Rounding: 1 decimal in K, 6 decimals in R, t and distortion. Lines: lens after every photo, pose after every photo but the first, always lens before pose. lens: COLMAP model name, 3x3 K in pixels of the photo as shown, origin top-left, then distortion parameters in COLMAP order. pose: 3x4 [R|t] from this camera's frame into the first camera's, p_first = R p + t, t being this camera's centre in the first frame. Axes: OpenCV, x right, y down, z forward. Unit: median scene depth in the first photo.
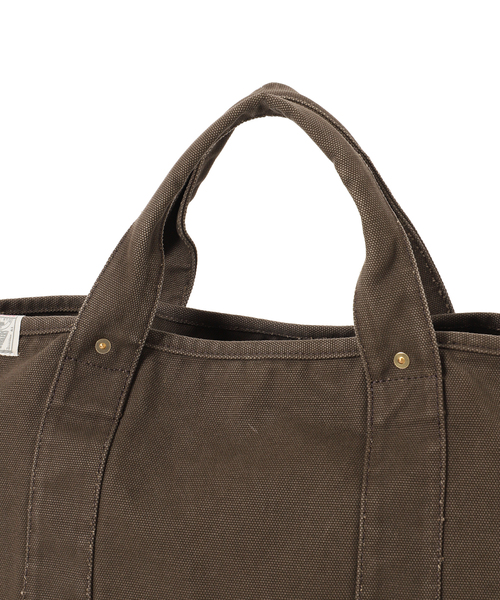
lens RADIAL K [[1177.3, 0, 249.7], [0, 1177.3, 299.0], [0, 0, 1]] dist [0.175667, 0.000000]
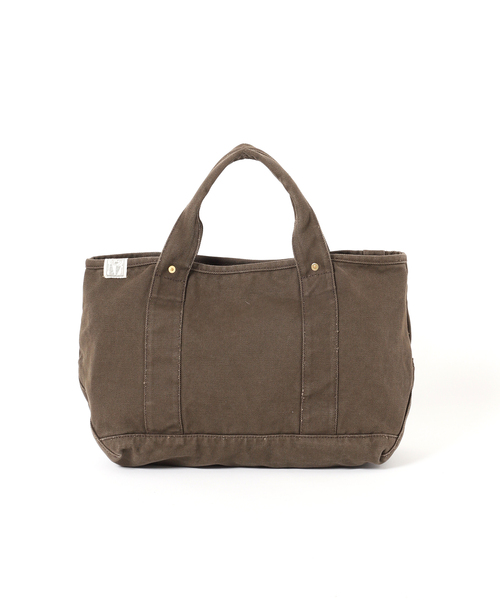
lens RADIAL K [[1161.1, 0, 252.3], [0, 1161.1, 297.9], [0, 0, 1]] dist [0.263760, 0.000000]
pose [[0.982206, -0.035787, 0.184363, -0.381581], [0.043358, 0.998367, -0.037203, 0.180557], [-0.182731, 0.044535, 0.982154, -1.096637]]
